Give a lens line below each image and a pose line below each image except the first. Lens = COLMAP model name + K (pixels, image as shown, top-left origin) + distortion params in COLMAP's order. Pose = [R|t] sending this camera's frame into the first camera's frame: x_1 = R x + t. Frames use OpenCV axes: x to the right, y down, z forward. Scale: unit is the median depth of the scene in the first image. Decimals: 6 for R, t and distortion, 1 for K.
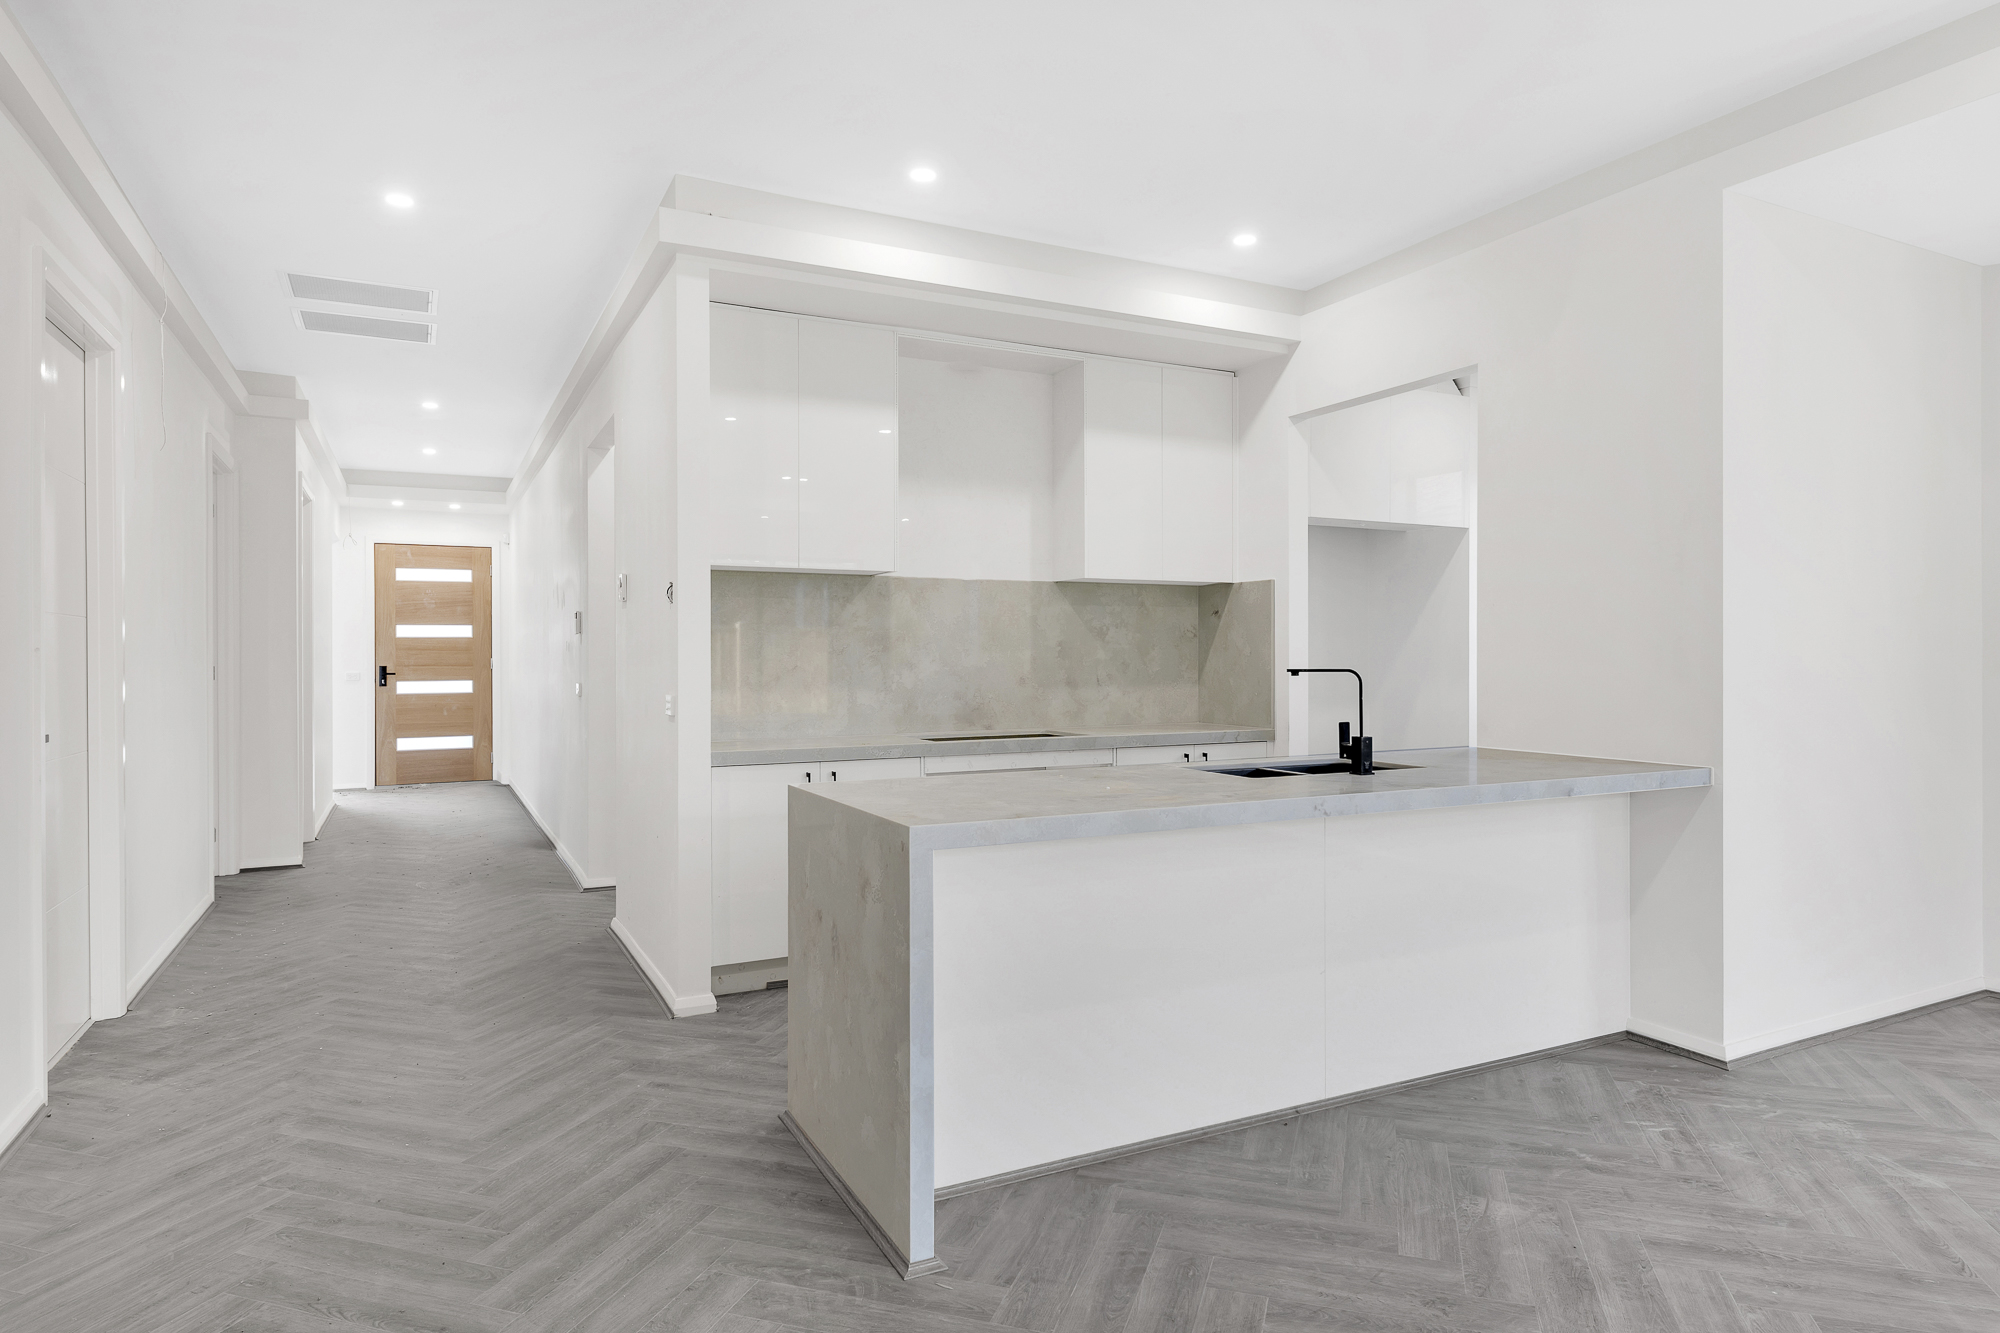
lens RADIAL K [[1166.1, 0, 1000.0], [0, 1166.1, 666.5], [0, 0, 1]] dist [0.002731, -0.001122]
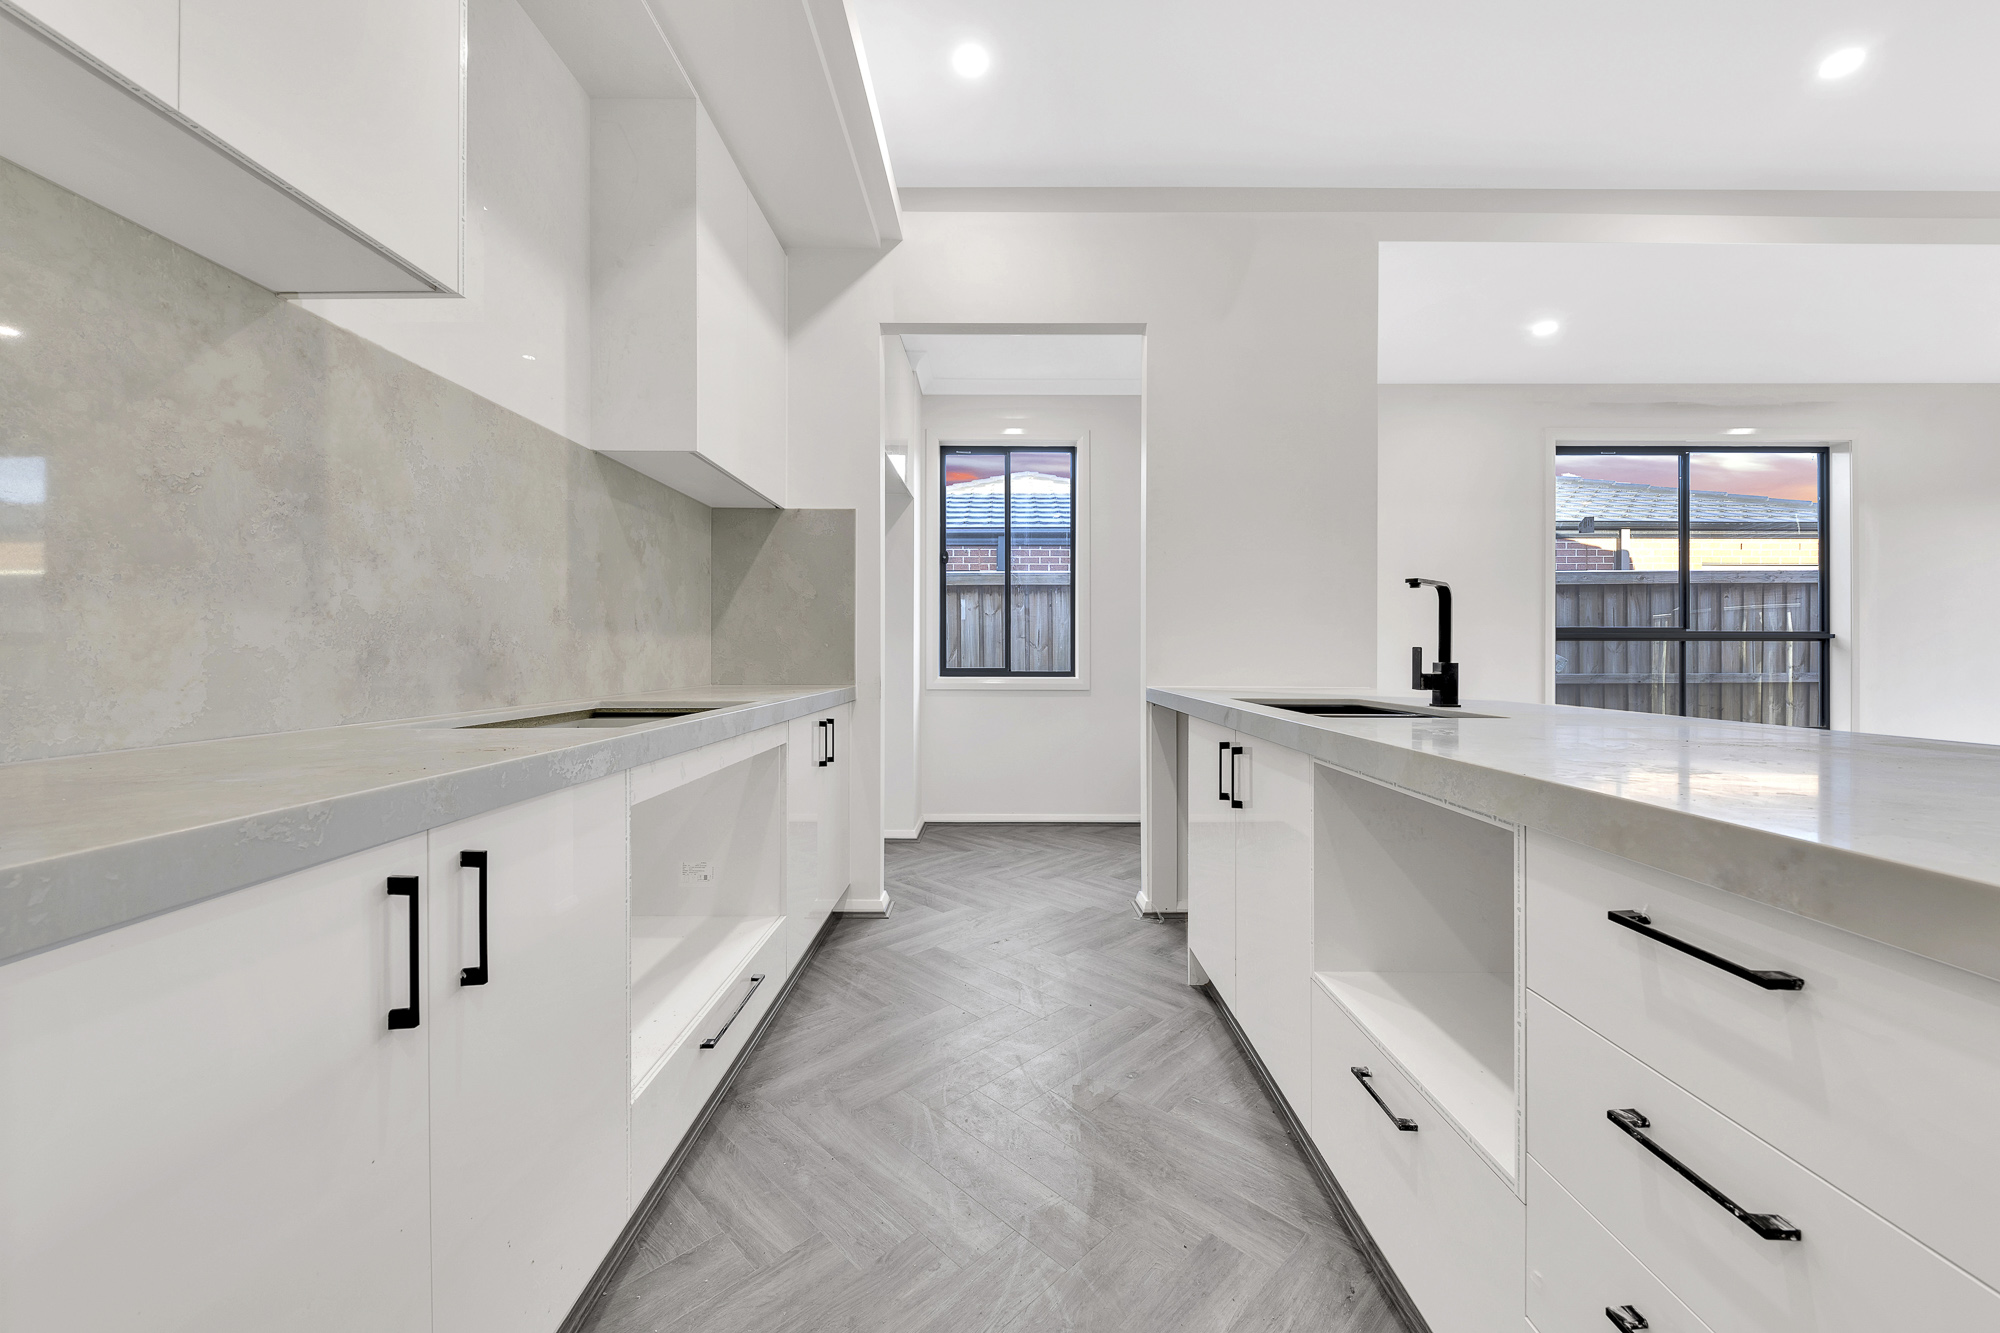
lens RADIAL K [[761.9, 0, 1014.1], [0, 761.9, 661.2], [0, 0, 1]] dist [0.000232, -0.000351]
pose [[0.443241, -0.002932, 0.896398, -0.268219], [0.005225, 0.999986, 0.000688, 0.045403], [-0.896387, 0.004379, 0.443250, 0.832379]]
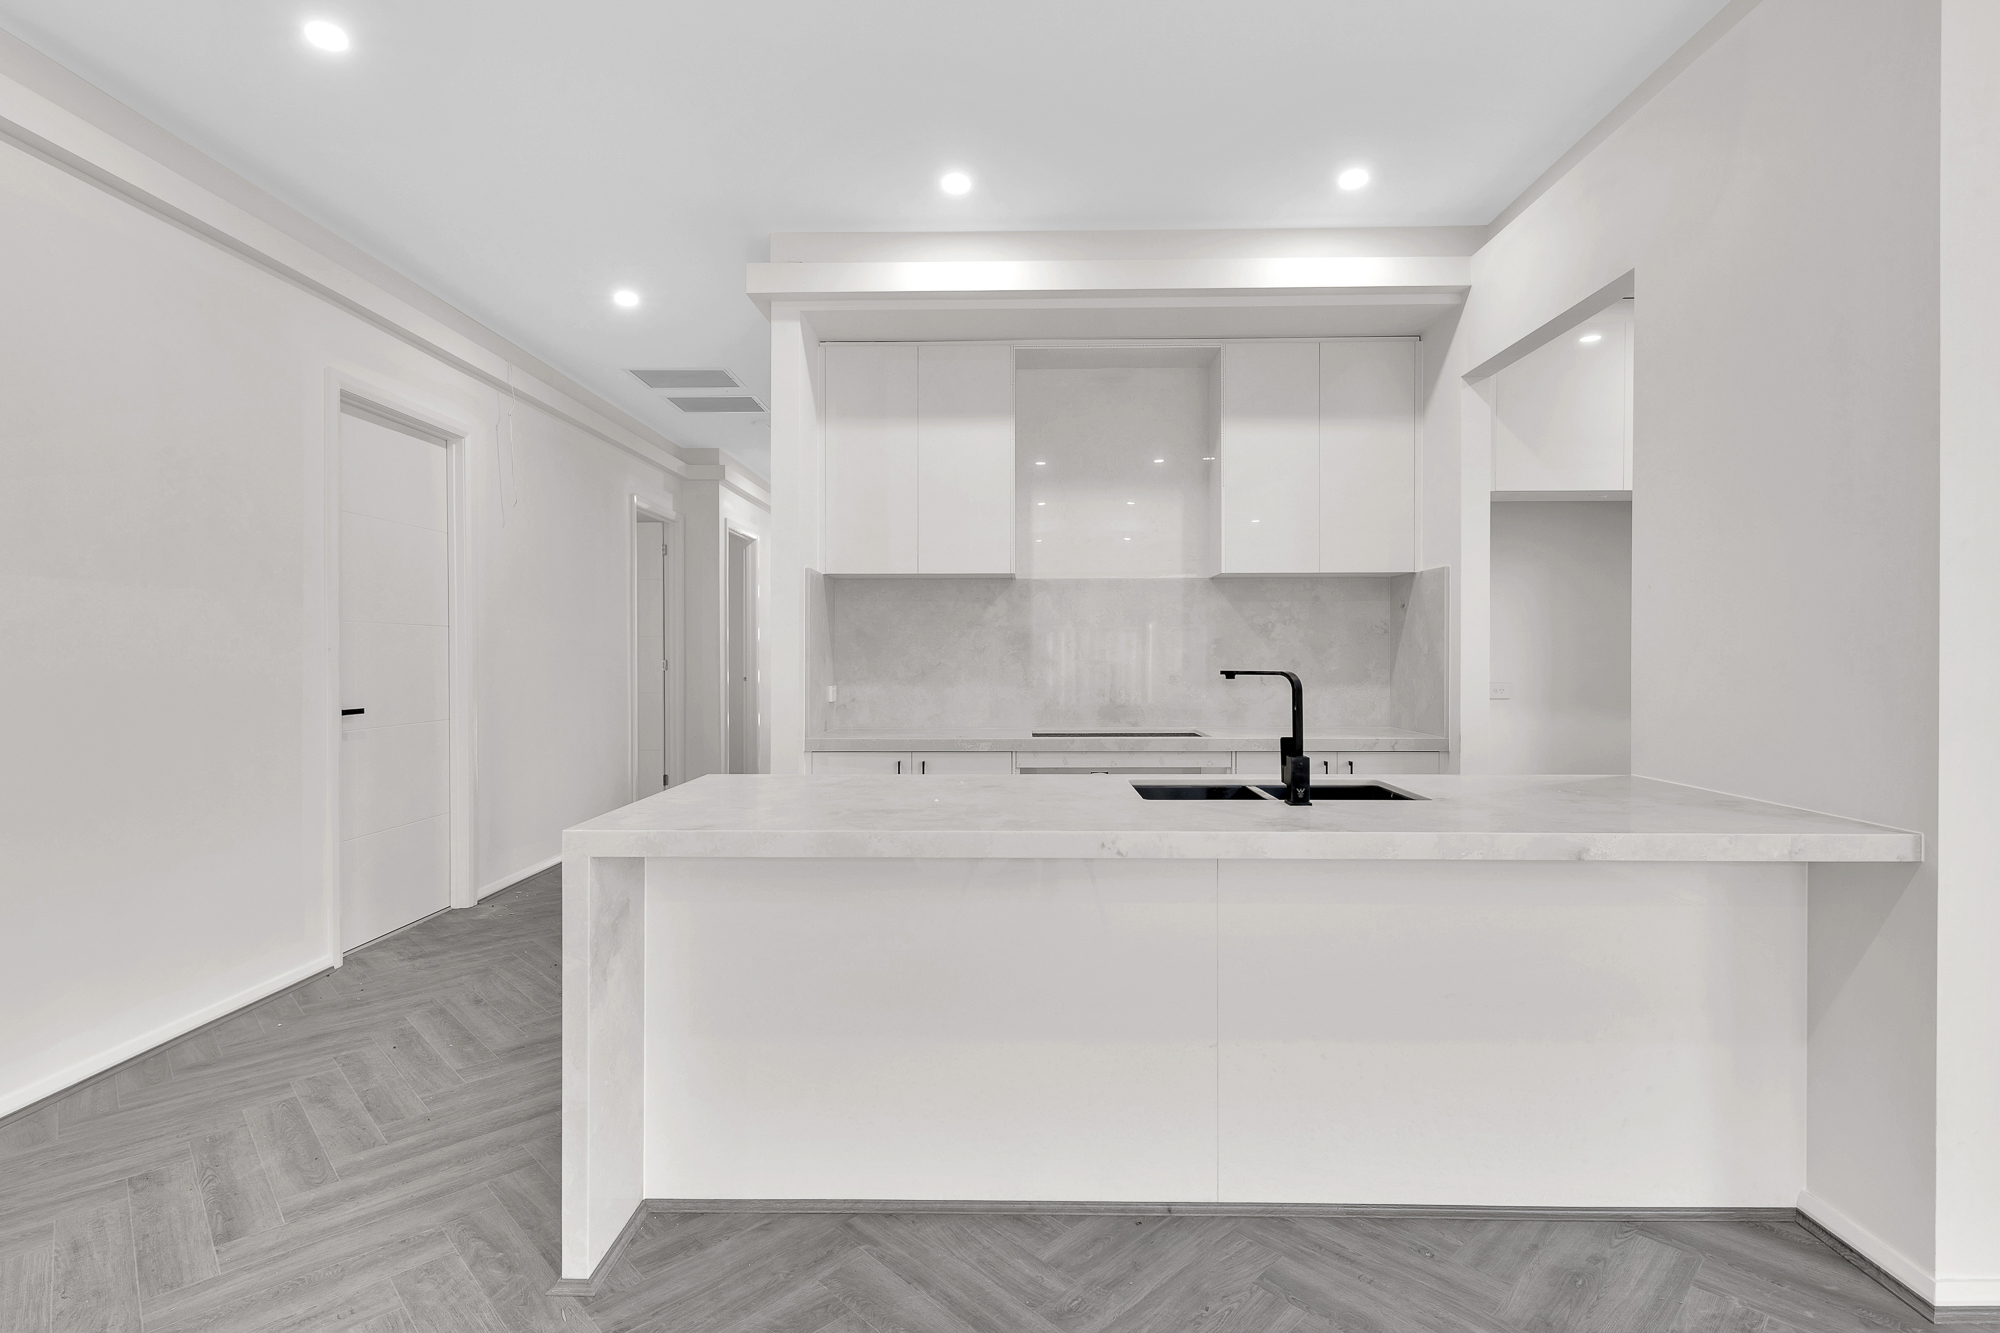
lens RADIAL K [[960.2, 0, 1000.0], [0, 960.2, 666.5], [0, 0, 1]] dist [0.011161, -0.008141]
pose [[0.882159, 0.006894, -0.470902, 0.355517], [-0.004159, 0.999968, 0.006850, -0.004094], [0.470934, -0.004084, 0.882159, 0.264764]]
